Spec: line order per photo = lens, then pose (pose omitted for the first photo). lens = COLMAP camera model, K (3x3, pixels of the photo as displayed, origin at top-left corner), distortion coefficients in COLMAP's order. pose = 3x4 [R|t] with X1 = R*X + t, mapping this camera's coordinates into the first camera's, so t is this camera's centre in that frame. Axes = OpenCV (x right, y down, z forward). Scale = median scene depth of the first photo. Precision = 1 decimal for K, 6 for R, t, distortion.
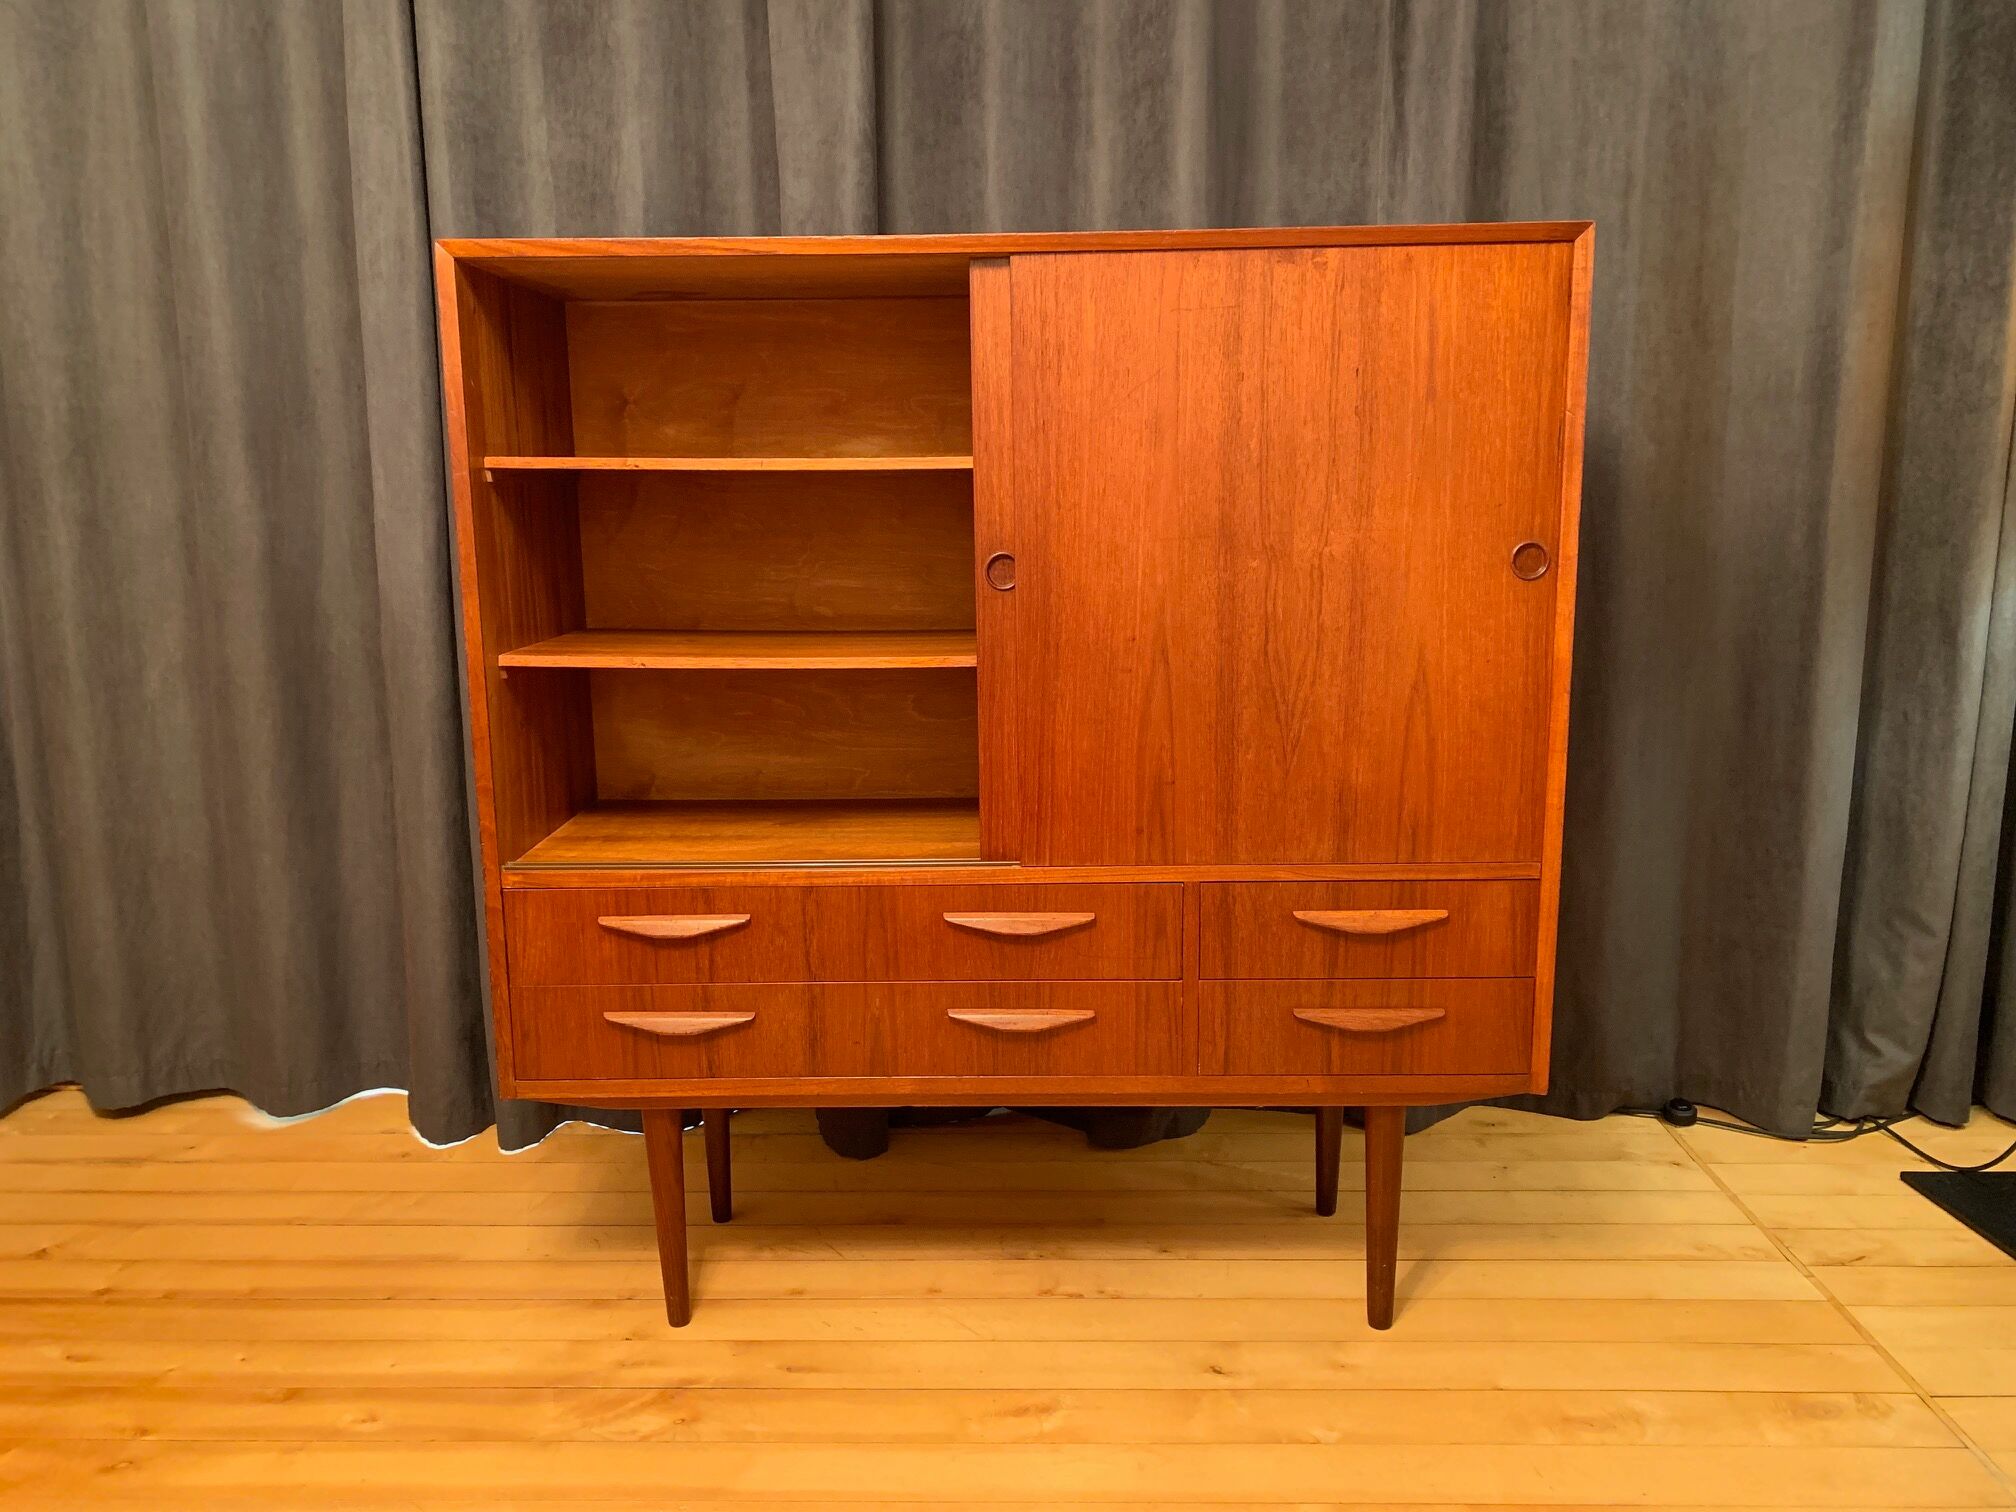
lens RADIAL K [[1547.3, 0, 991.1], [0, 1547.3, 770.5], [0, 0, 1]] dist [0.033980, -0.026693]
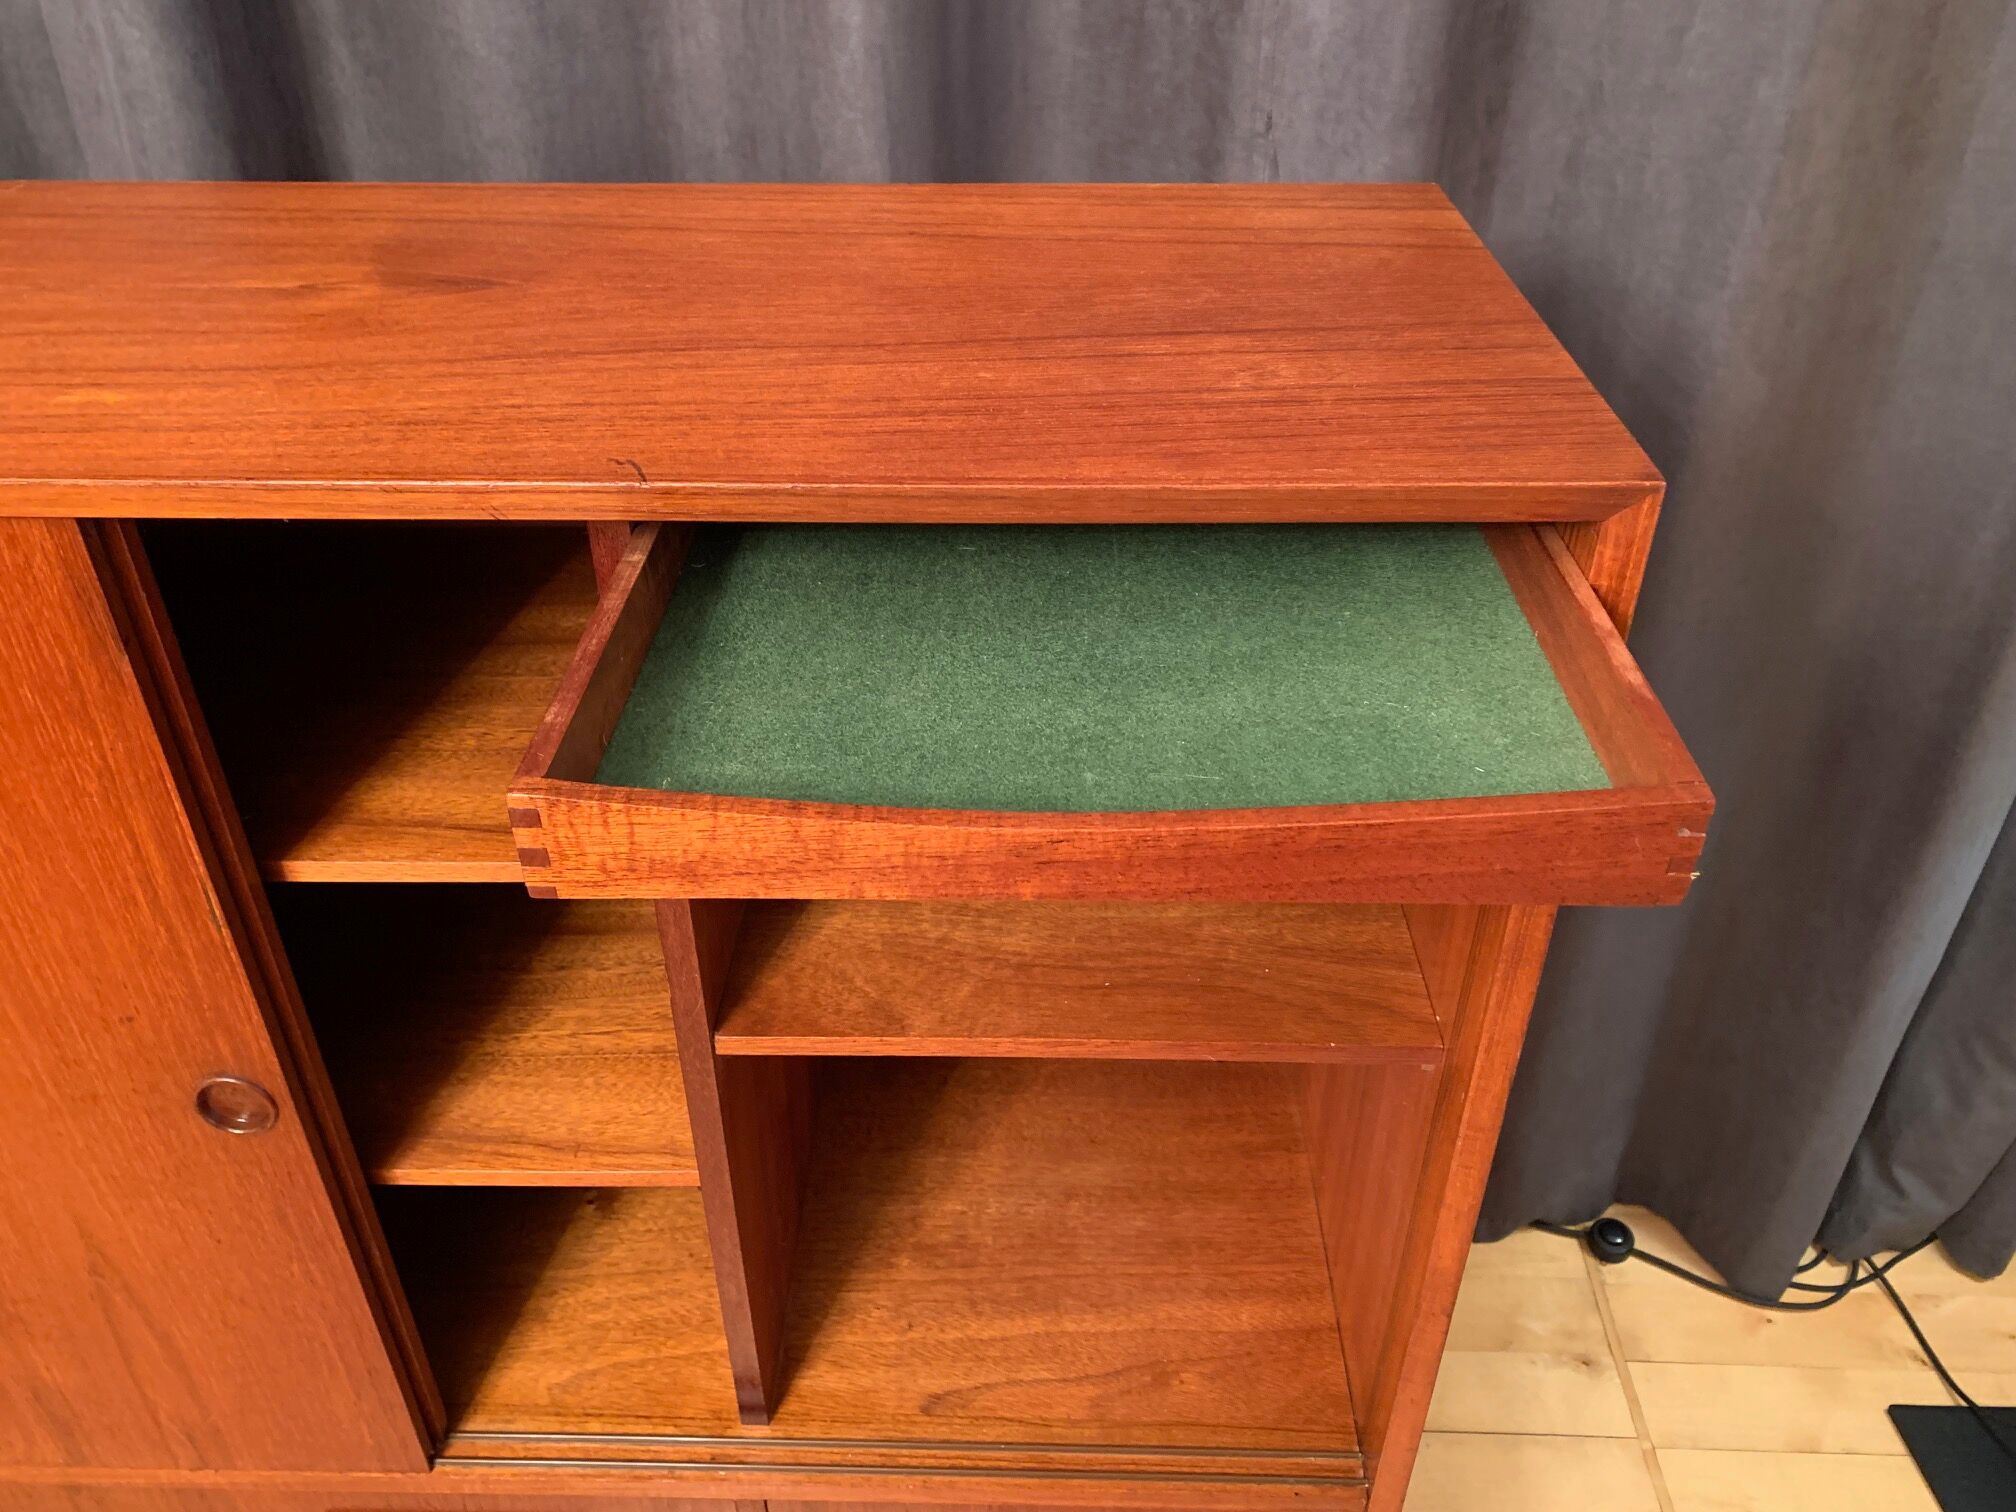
lens RADIAL K [[1547.3, 0, 991.9], [0, 1547.3, 777.6], [0, 0, 1]] dist [0.033980, -0.026693]
pose [[0.999902, 0.010742, -0.008965, 0.189296], [-0.005984, 0.907546, 0.419909, -0.347254], [0.012647, -0.419814, 0.907522, 0.514498]]
